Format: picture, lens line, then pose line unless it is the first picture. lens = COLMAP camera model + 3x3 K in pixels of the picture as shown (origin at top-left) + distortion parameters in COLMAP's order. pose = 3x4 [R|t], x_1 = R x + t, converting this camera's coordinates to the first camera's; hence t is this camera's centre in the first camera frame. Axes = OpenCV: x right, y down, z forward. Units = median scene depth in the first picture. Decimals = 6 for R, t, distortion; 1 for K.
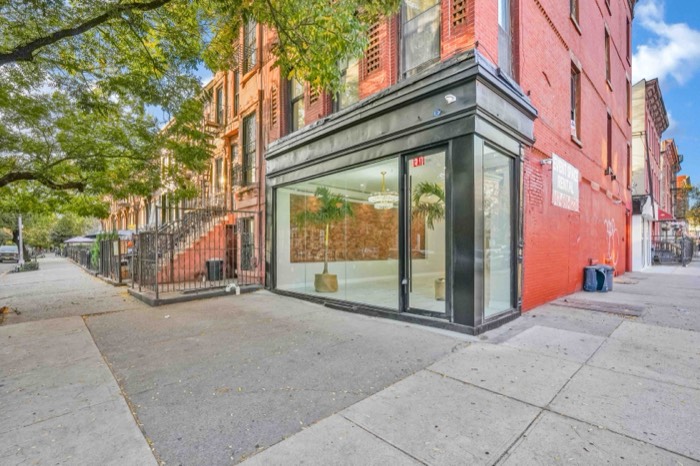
lens RADIAL K [[323.9, 0, 361.6], [0, 323.9, 240.1], [0, 0, 1]] dist [0.001417, 0.013243]
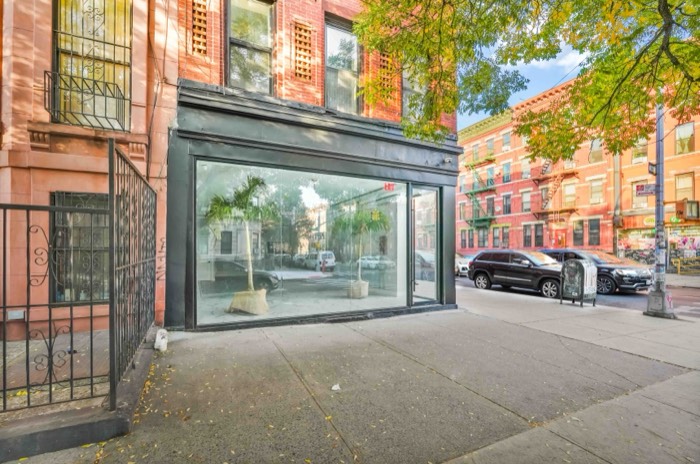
lens RADIAL K [[305.7, 0, 340.2], [0, 305.7, 250.3], [0, 0, 1]] dist [-0.015616, 0.010451]
pose [[0.341210, 0.009334, 0.939941, -0.697025], [-0.025671, 0.999670, -0.000608, 0.004122], [-0.939637, -0.023921, 0.341337, 0.539759]]
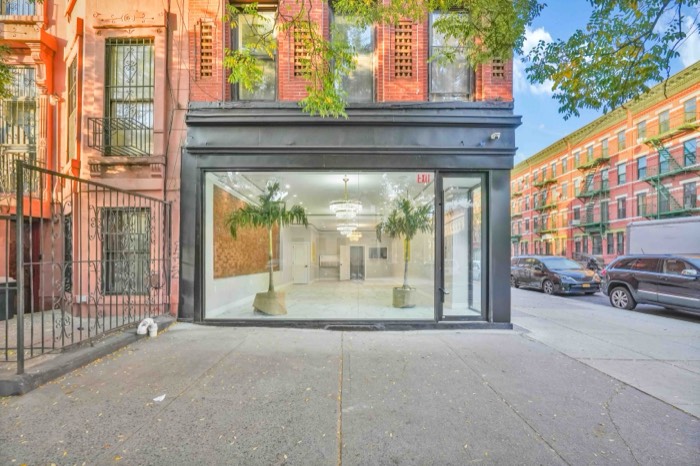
lens RADIAL K [[305.5, 0, 350.5], [0, 305.5, 256.9], [0, 0, 1]] dist [-0.001026, 0.000353]
pose [[0.702946, 0.011955, 0.711143, -0.498300], [-0.025290, 0.999647, 0.008193, 0.007256], [-0.710794, -0.023744, 0.703000, 0.320600]]
